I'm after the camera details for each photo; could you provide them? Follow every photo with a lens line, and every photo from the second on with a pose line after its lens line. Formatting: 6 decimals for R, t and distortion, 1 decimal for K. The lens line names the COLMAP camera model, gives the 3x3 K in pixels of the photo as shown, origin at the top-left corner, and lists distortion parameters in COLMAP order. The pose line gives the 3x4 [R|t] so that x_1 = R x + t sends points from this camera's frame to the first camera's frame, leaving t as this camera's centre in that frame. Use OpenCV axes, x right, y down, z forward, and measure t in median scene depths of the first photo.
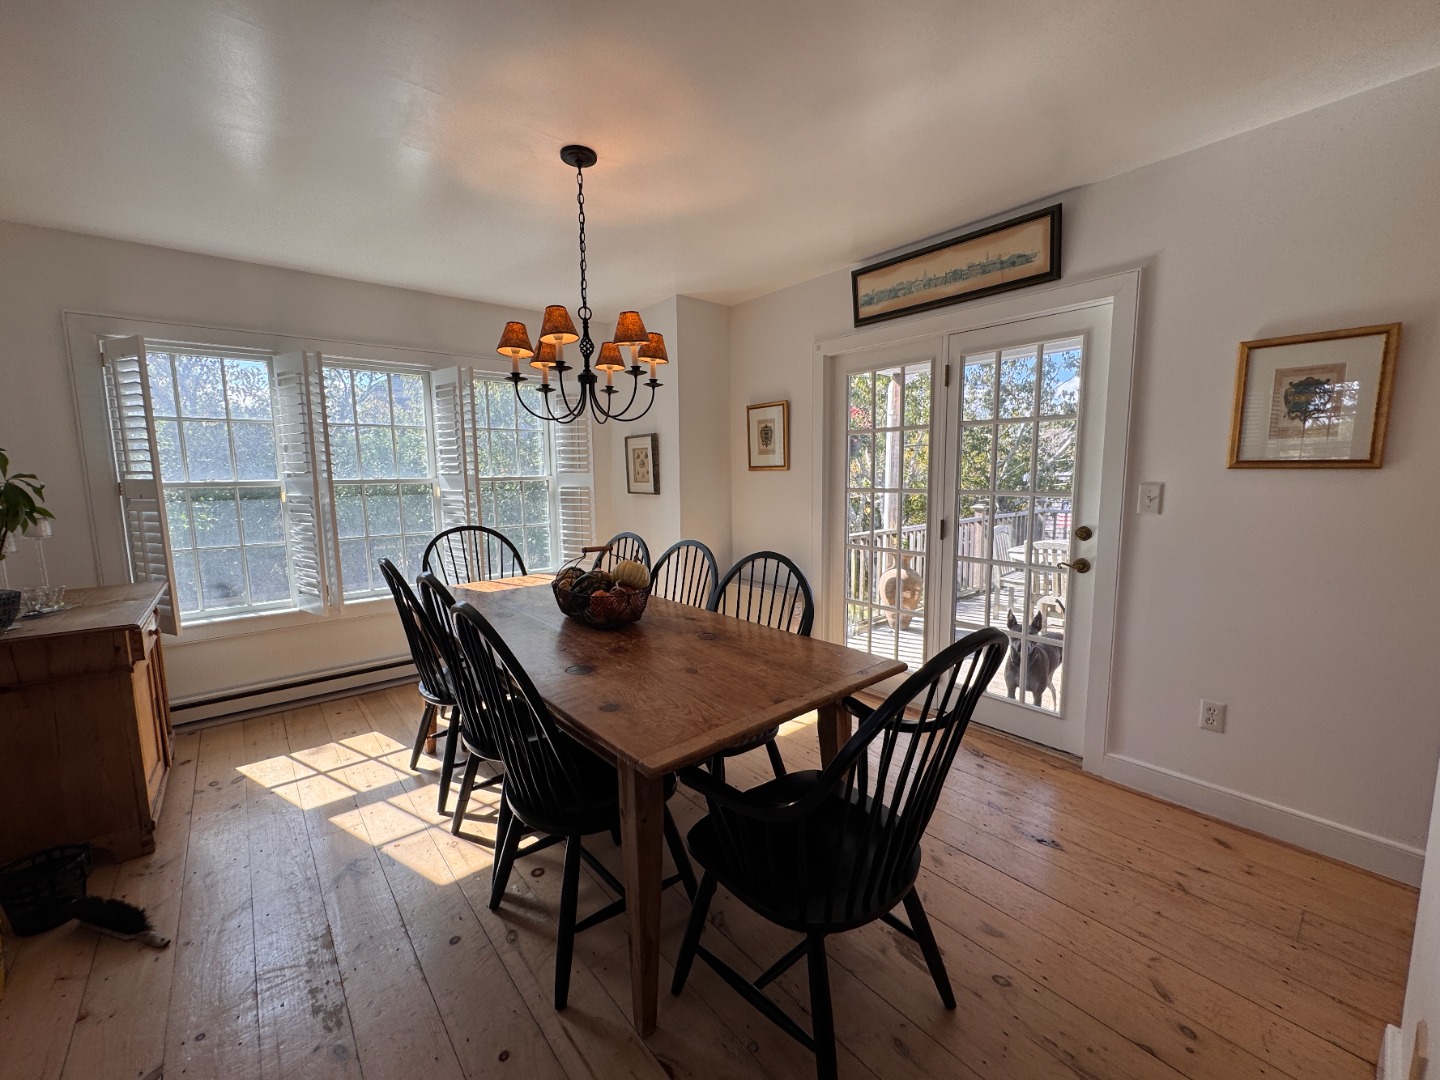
lens RADIAL K [[574.4, 0, 720.0], [0, 574.4, 540.0], [0, 0, 1]] dist [-0.004661, 0.000864]
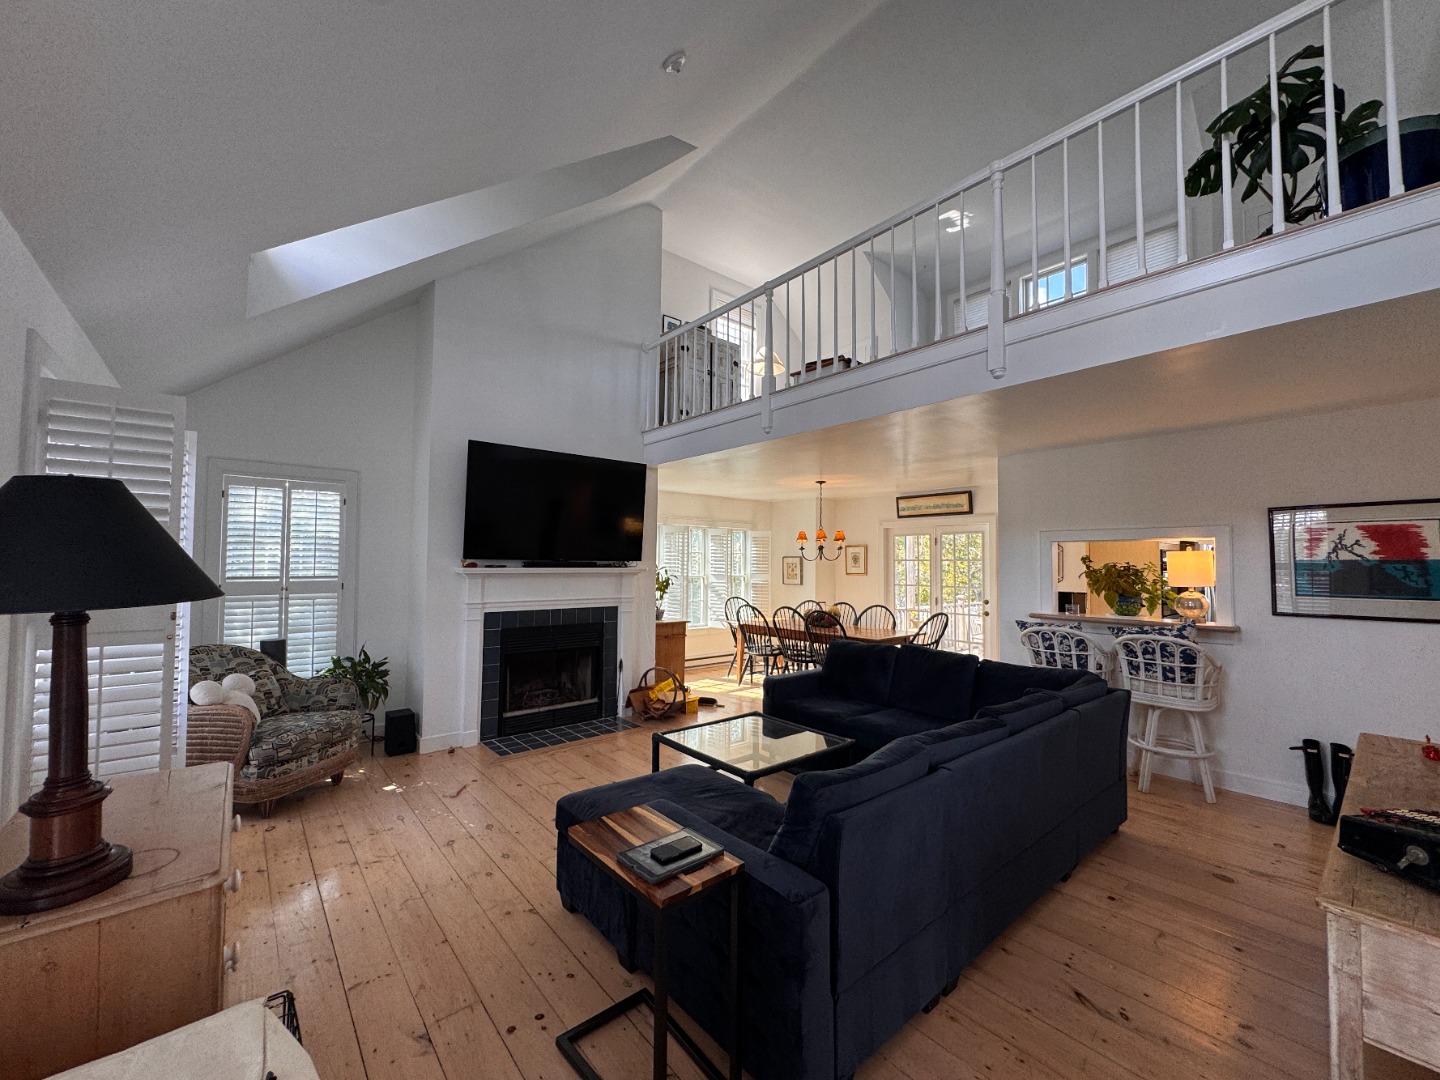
lens RADIAL K [[574.4, 0, 720.0], [0, 574.4, 540.0], [0, 0, 1]] dist [-0.004661, 0.000864]
pose [[0.999743, 0.021915, -0.005819, -0.603324], [-0.022562, 0.987016, -0.159032, 0.150796], [0.002258, 0.159122, 0.987256, -1.674203]]
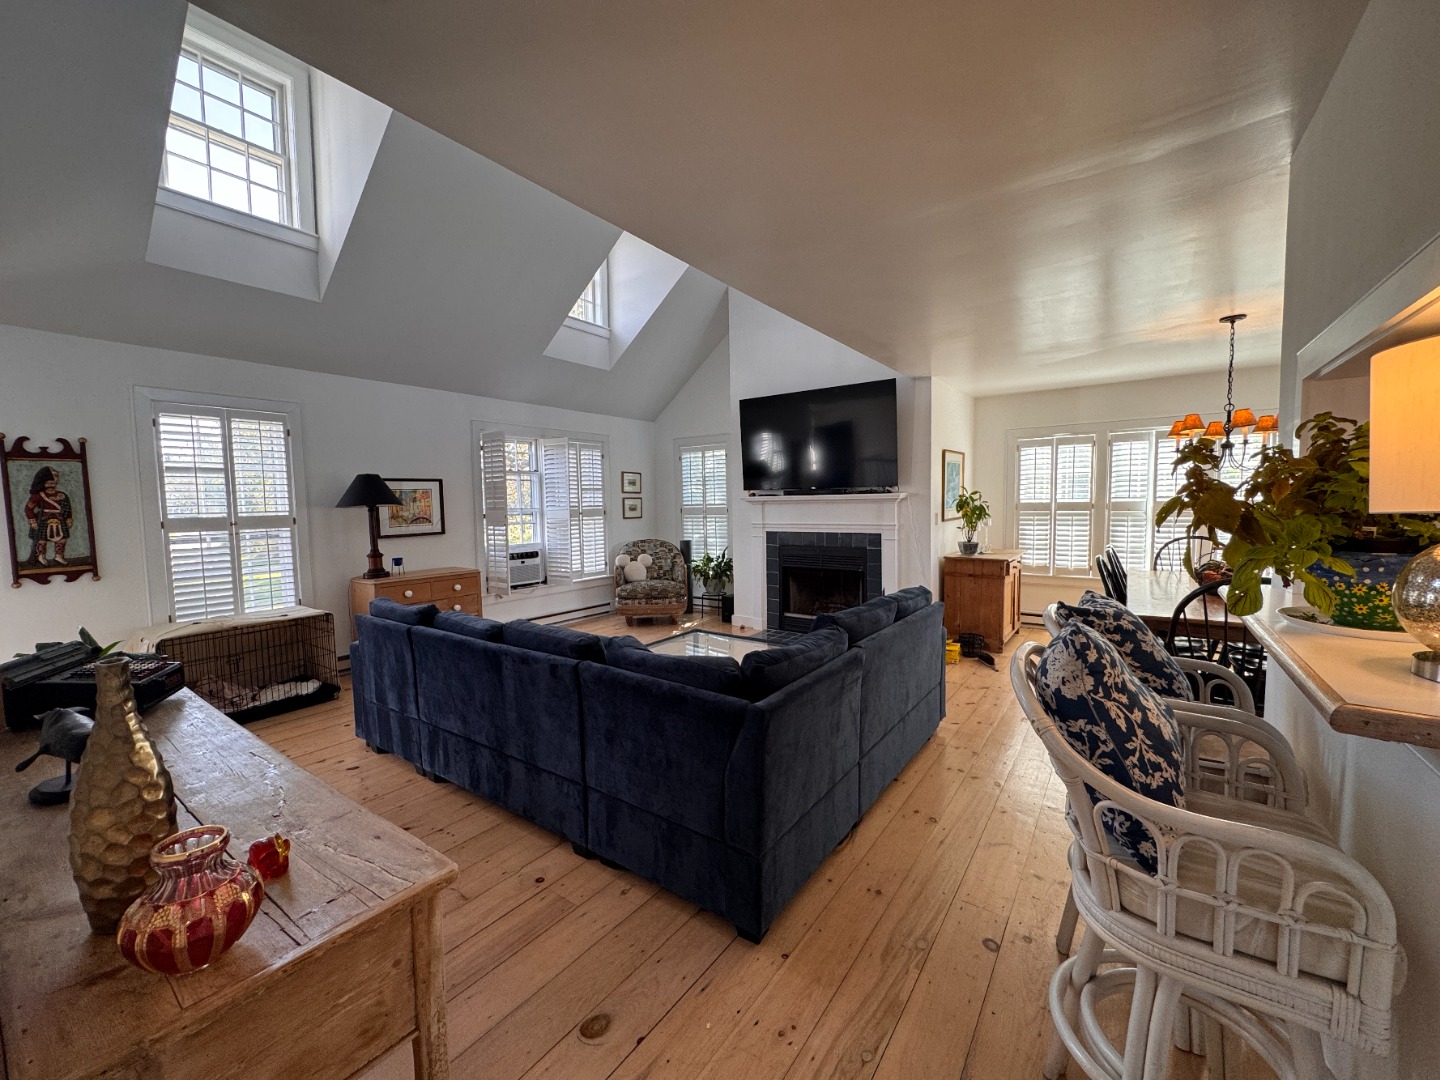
lens RADIAL K [[574.4, 0, 720.0], [0, 574.4, 540.0], [0, 0, 1]] dist [-0.004661, 0.000864]
pose [[0.243526, 0.074884, -0.966999, 0.828217], [-0.103257, 0.993350, 0.050920, 0.044247], [0.964382, 0.087449, 0.249639, -0.646708]]
